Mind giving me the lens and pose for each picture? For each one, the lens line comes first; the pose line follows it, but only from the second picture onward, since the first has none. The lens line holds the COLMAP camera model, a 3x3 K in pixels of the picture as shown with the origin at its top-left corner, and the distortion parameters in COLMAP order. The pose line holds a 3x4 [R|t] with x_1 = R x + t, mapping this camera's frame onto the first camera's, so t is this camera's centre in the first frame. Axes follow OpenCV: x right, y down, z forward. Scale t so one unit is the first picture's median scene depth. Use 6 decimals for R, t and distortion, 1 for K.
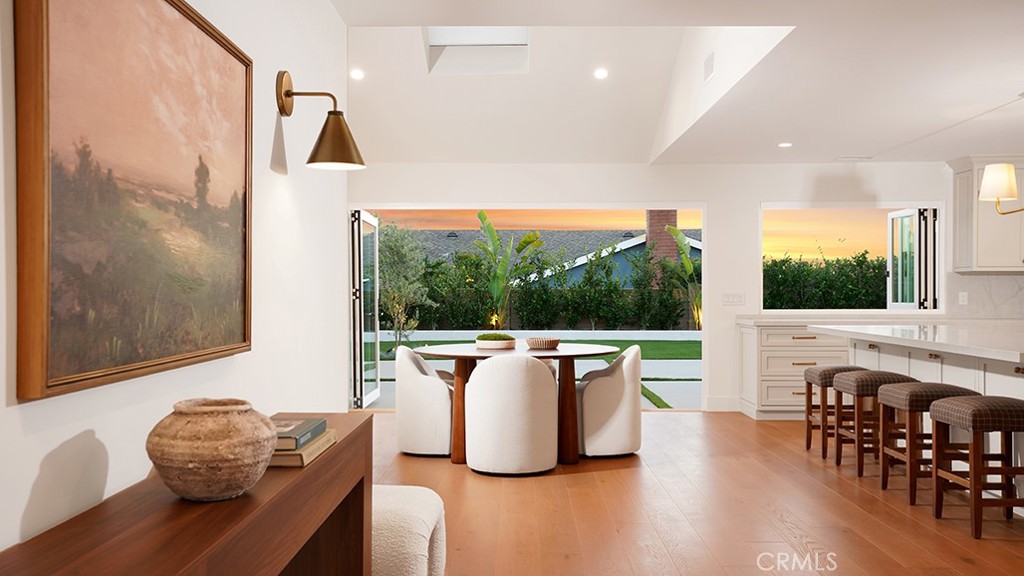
lens RADIAL K [[896.4, 0, 512.0], [0, 896.4, 288.0], [0, 0, 1]] dist [0.075320, 0.008232]
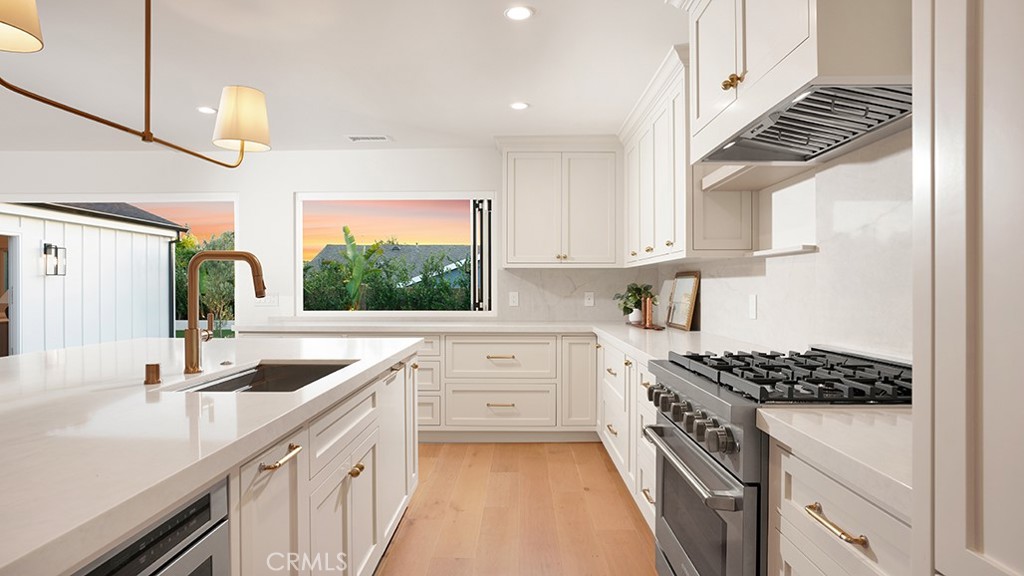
lens RADIAL K [[586.6, 0, 512.0], [0, 586.6, 288.0], [0, 0, 1]] dist [-0.014570, 0.001765]
pose [[0.999961, 0.001166, -0.008796, 0.497165], [-0.001155, 0.999999, 0.001205, -0.000092], [0.008798, -0.001195, 0.999961, 0.421580]]
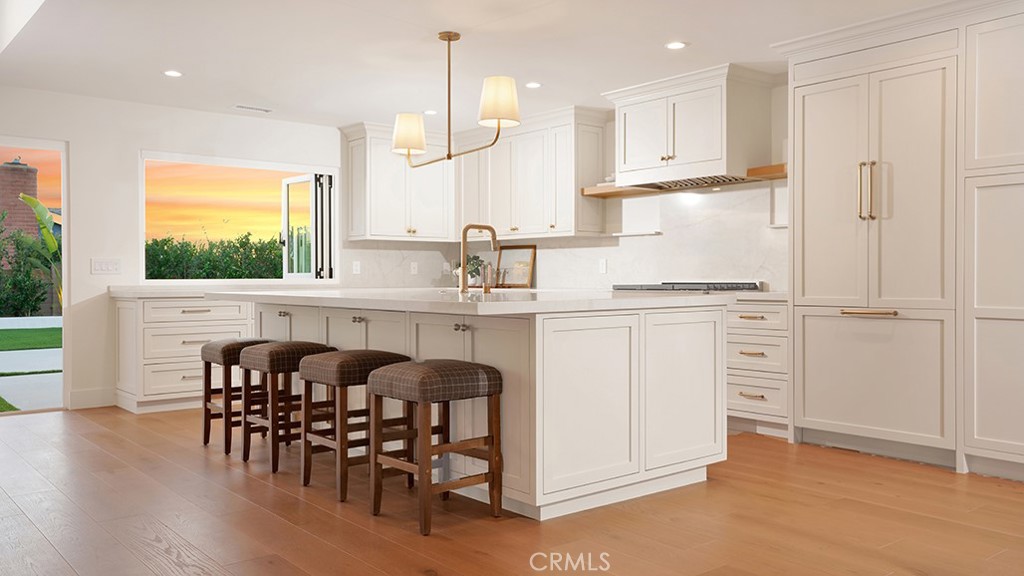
lens RADIAL K [[832.0, 0, 512.4], [0, 832.0, 284.3], [0, 0, 1]] dist [0.050309, 0.006873]
pose [[0.772604, -0.005475, 0.634865, 0.048363], [0.000572, 0.999968, 0.007928, 0.022600], [-0.634888, -0.005762, 0.772583, 0.189784]]
